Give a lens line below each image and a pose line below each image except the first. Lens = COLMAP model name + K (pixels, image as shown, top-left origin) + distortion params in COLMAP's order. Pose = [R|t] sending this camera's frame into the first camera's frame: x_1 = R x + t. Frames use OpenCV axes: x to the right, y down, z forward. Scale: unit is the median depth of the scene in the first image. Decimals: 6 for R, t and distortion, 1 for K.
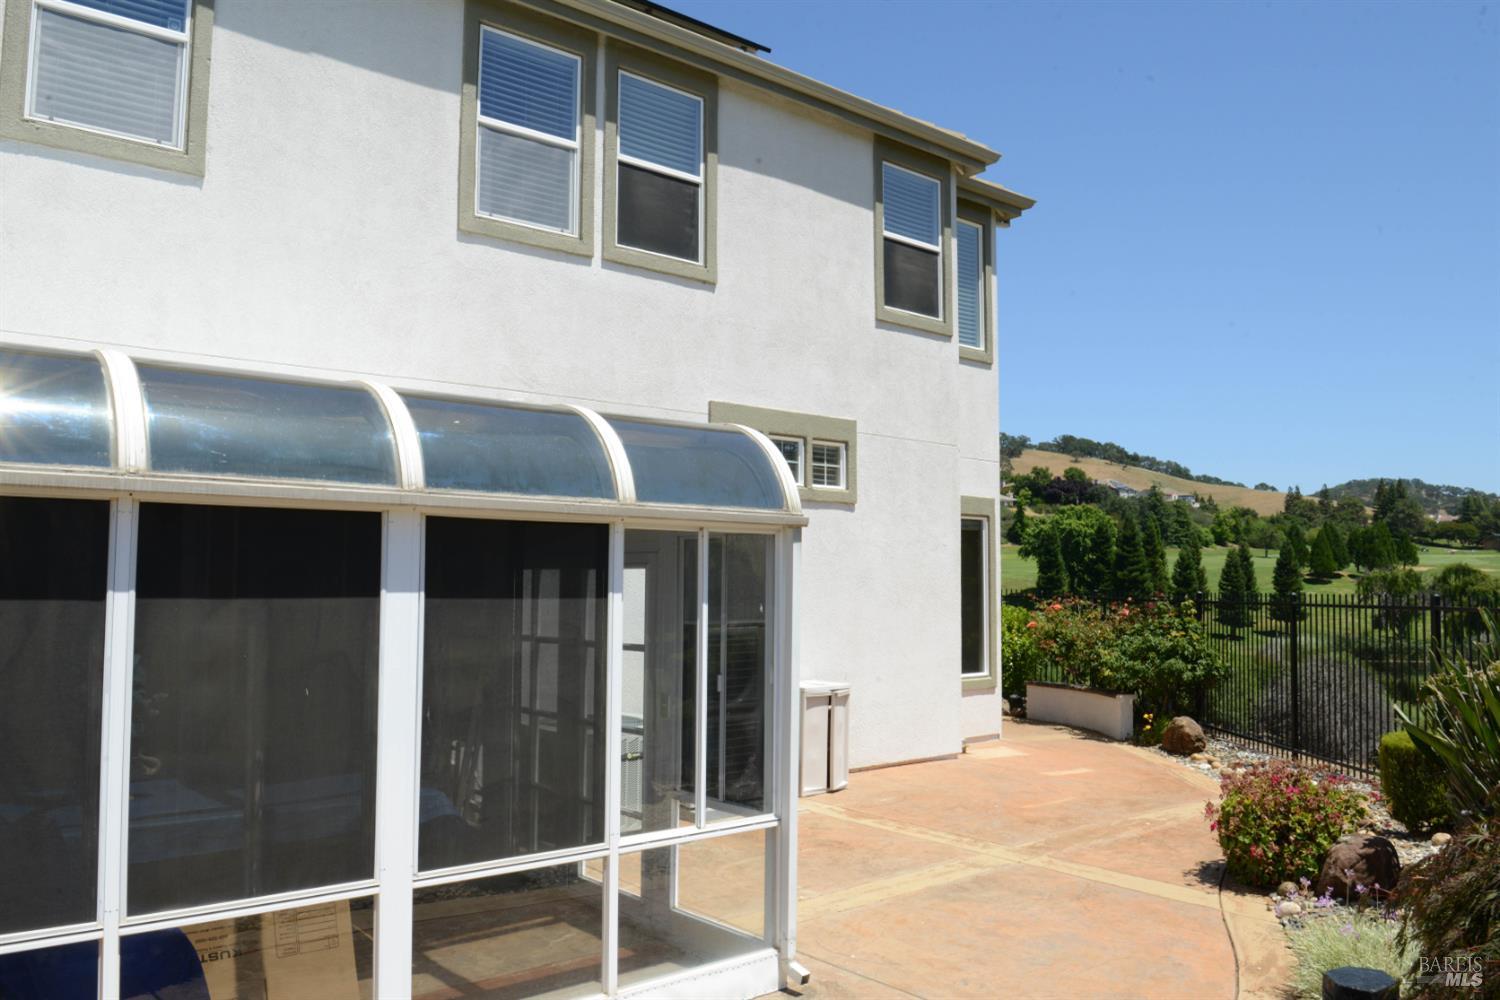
lens RADIAL K [[1143.7, 0, 750.0], [0, 1143.7, 500.0], [0, 0, 1]] dist [-0.071346, 0.015815]
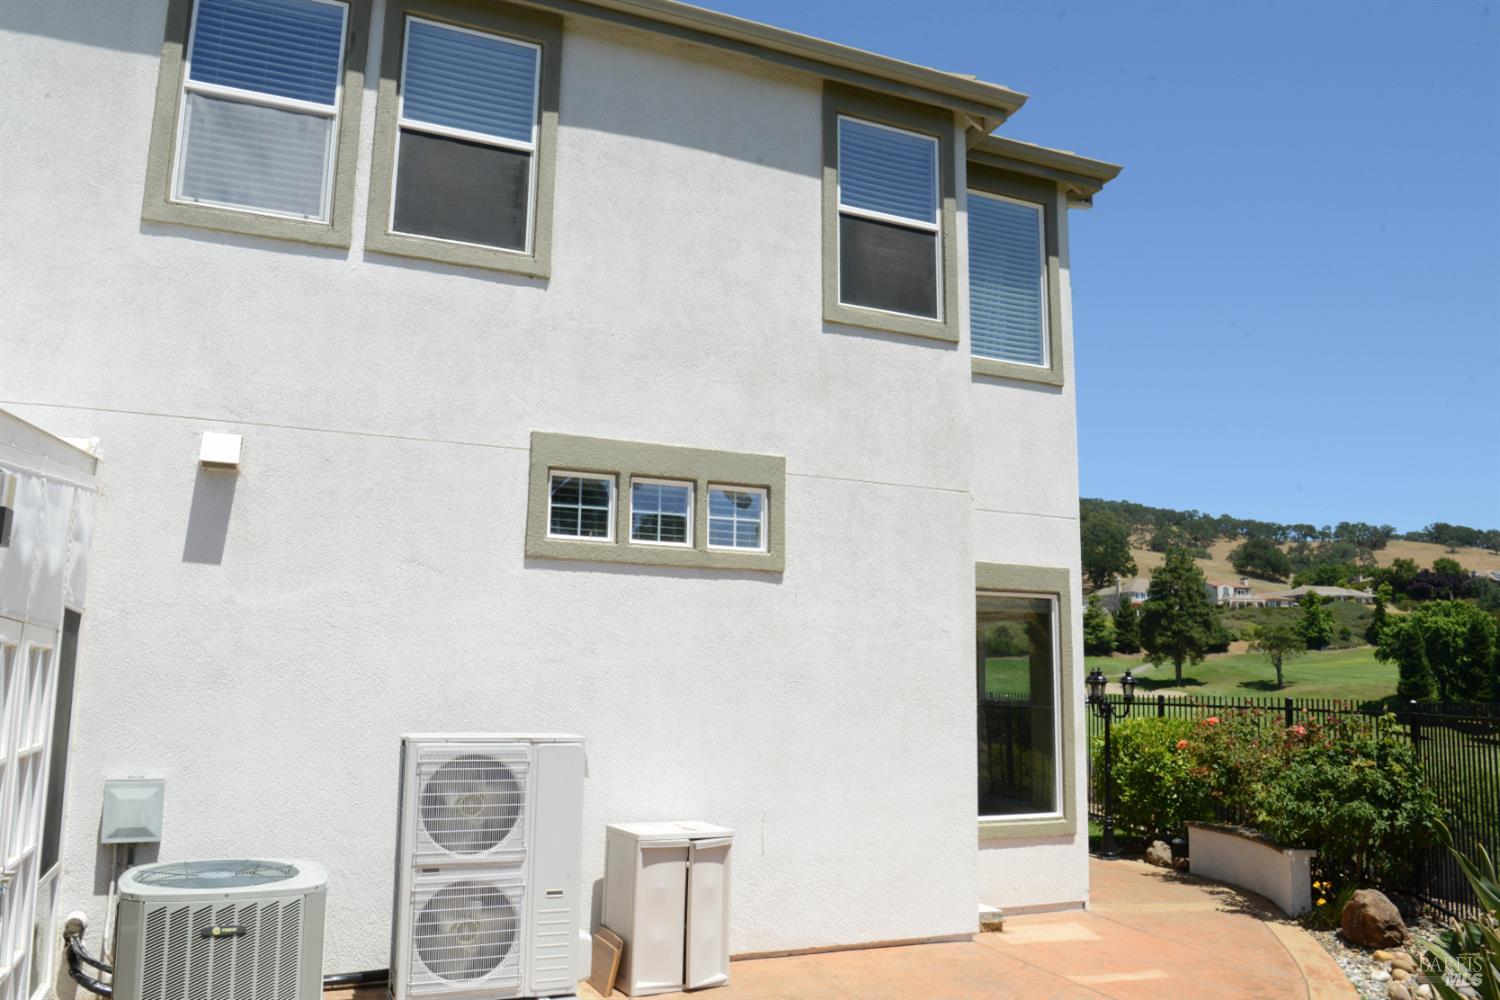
lens RADIAL K [[1143.7, 0, 750.0], [0, 1143.7, 500.0], [0, 0, 1]] dist [-0.071346, 0.015815]
pose [[0.958738, -0.036126, -0.281986, 0.249195], [0.010279, 0.995650, -0.092605, 0.022055], [0.284104, 0.085885, 0.954939, 0.275477]]
